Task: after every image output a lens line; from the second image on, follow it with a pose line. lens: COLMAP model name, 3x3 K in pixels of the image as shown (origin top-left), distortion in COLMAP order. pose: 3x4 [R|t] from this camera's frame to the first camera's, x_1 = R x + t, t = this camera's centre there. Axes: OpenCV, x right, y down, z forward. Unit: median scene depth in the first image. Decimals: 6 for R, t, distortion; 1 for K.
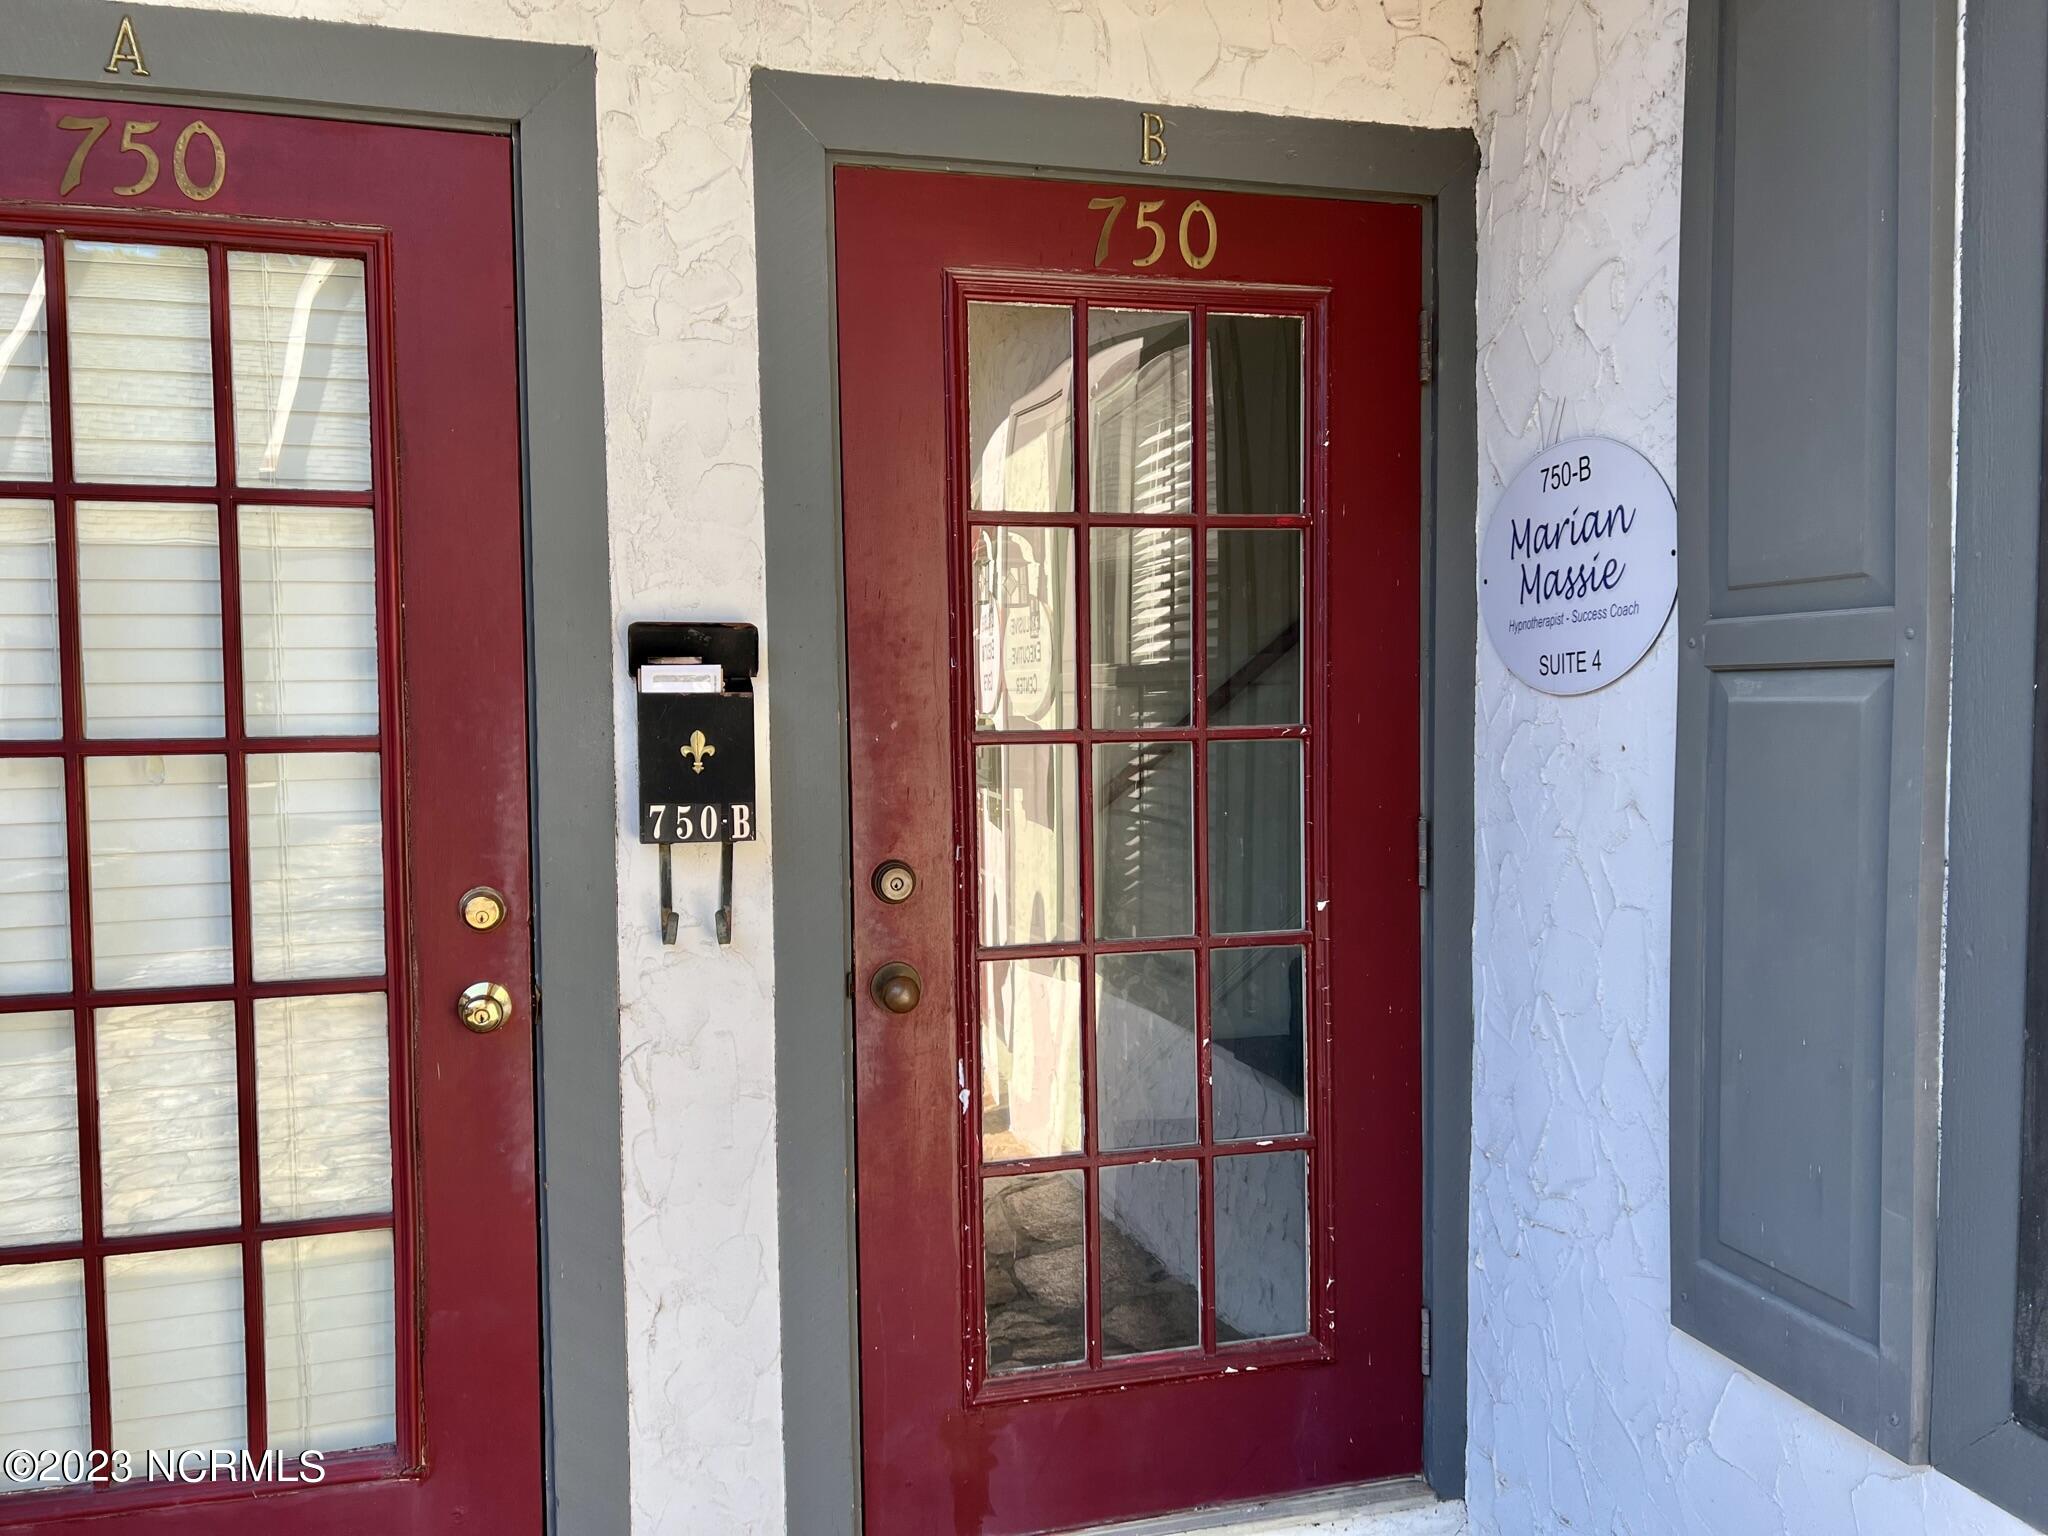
lens RADIAL K [[1538.2, 0, 1024.7], [0, 1538.2, 769.5], [0, 0, 1]] dist [0.000166, -0.000296]
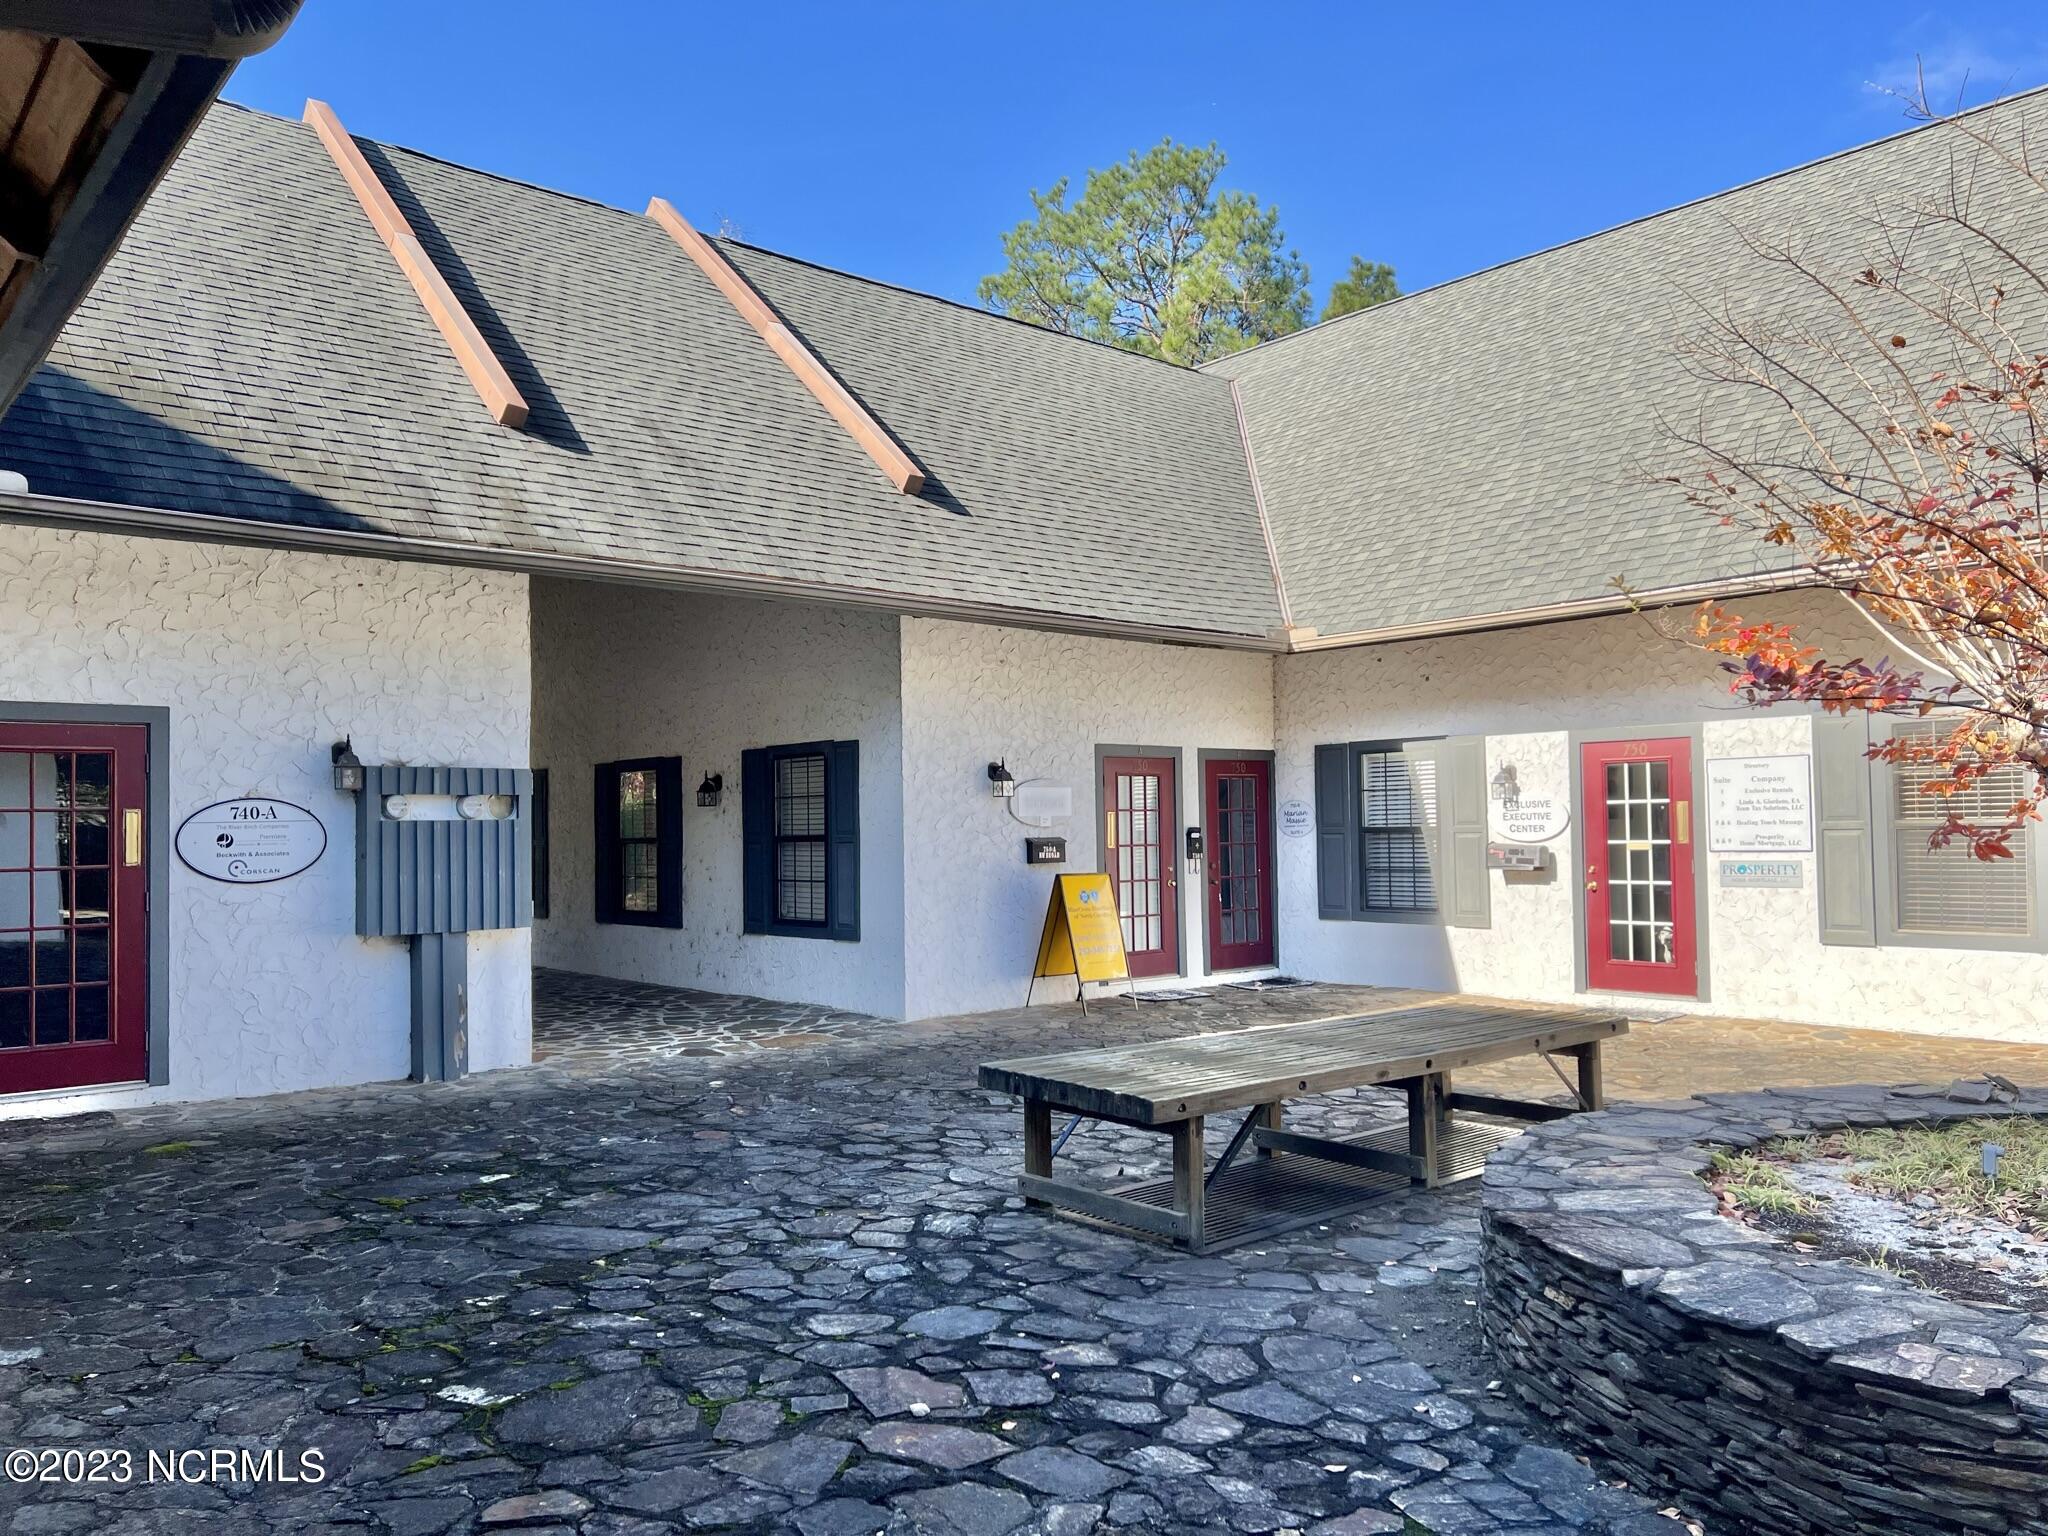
lens RADIAL K [[1538.2, 0, 1023.6], [0, 1538.2, 771.9], [0, 0, 1]] dist [0.000166, -0.000296]
pose [[0.897509, 0.014692, 0.440751, -4.028794], [0.025868, 0.995970, -0.085875, 0.236814], [-0.440237, 0.088475, 0.893512, -4.959869]]
